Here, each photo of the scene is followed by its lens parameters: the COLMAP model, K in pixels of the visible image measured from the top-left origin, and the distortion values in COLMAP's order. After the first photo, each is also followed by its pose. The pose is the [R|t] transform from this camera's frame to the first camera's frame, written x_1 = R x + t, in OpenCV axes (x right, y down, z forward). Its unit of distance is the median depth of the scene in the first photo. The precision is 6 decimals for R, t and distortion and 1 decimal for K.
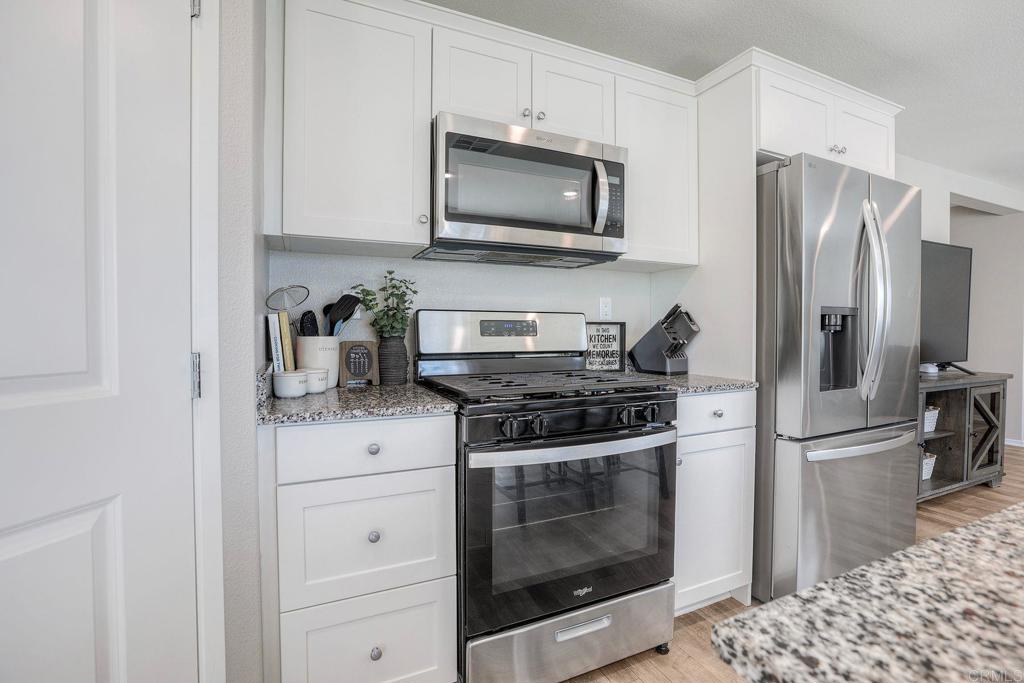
lens RADIAL K [[473.4, 0, 523.1], [0, 473.4, 343.9], [0, 0, 1]] dist [-0.044619, 0.010842]
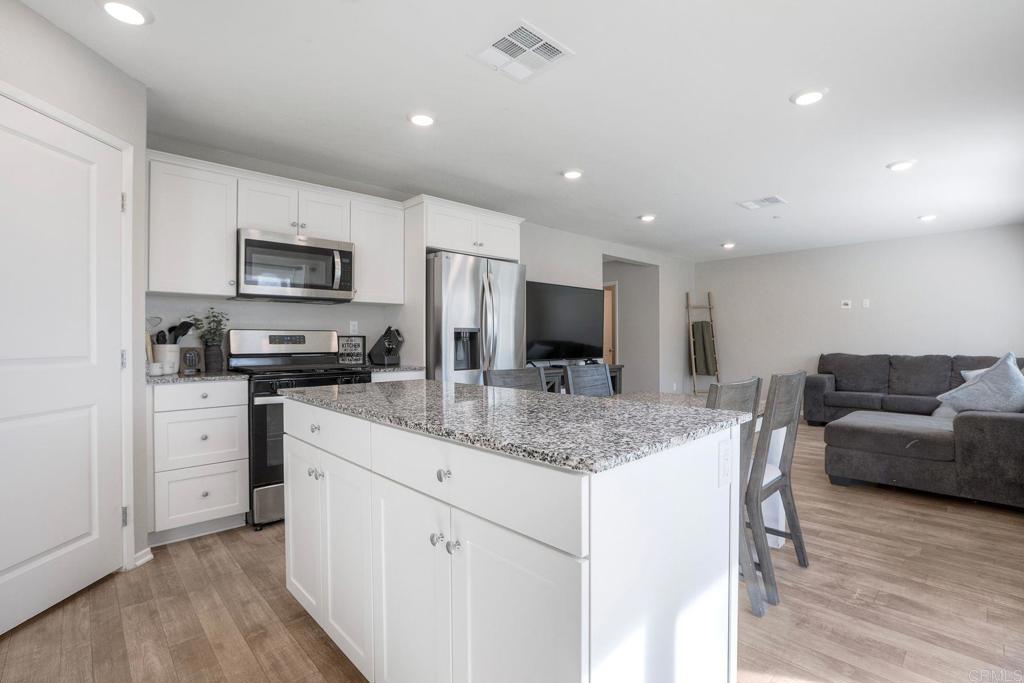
lens RADIAL K [[473.4, 0, 518.6], [0, 473.4, 341.6], [0, 0, 1]] dist [-0.044619, 0.010842]
pose [[0.948604, -0.006632, 0.316396, 0.257353], [0.016769, 0.999429, -0.029328, 0.043821], [-0.316021, 0.033126, 0.948174, -1.016933]]
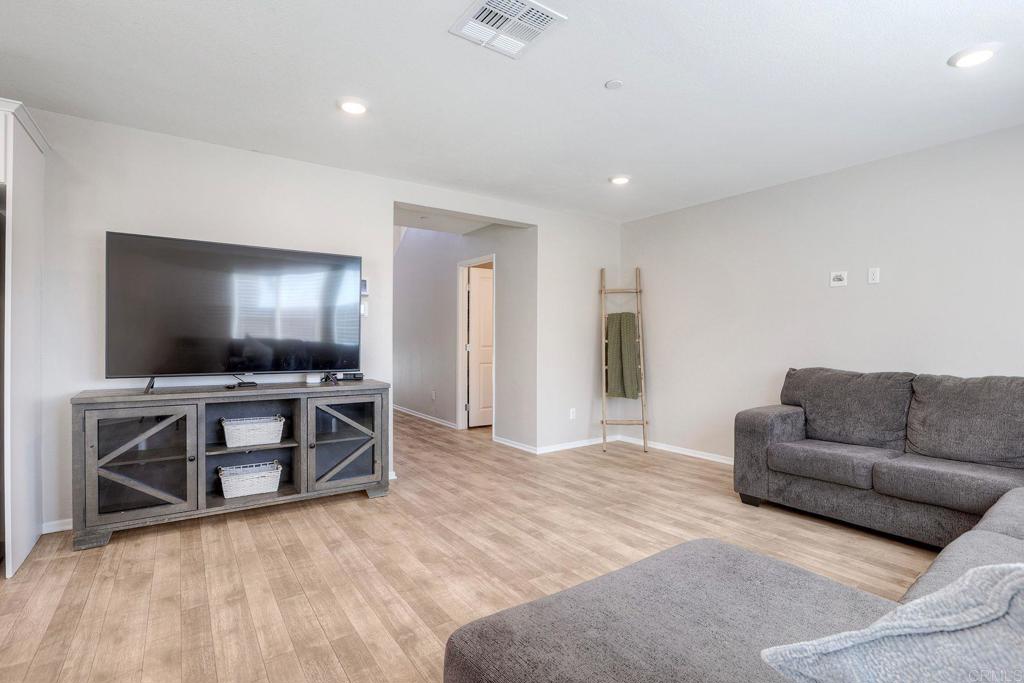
lens RADIAL K [[473.4, 0, 518.7], [0, 473.4, 350.0], [0, 0, 1]] dist [-0.044619, 0.010842]
pose [[0.984839, -0.002047, 0.173459, 2.120473], [0.004382, 0.999905, -0.013080, 0.014294], [-0.173416, 0.013642, 0.984754, -0.124019]]
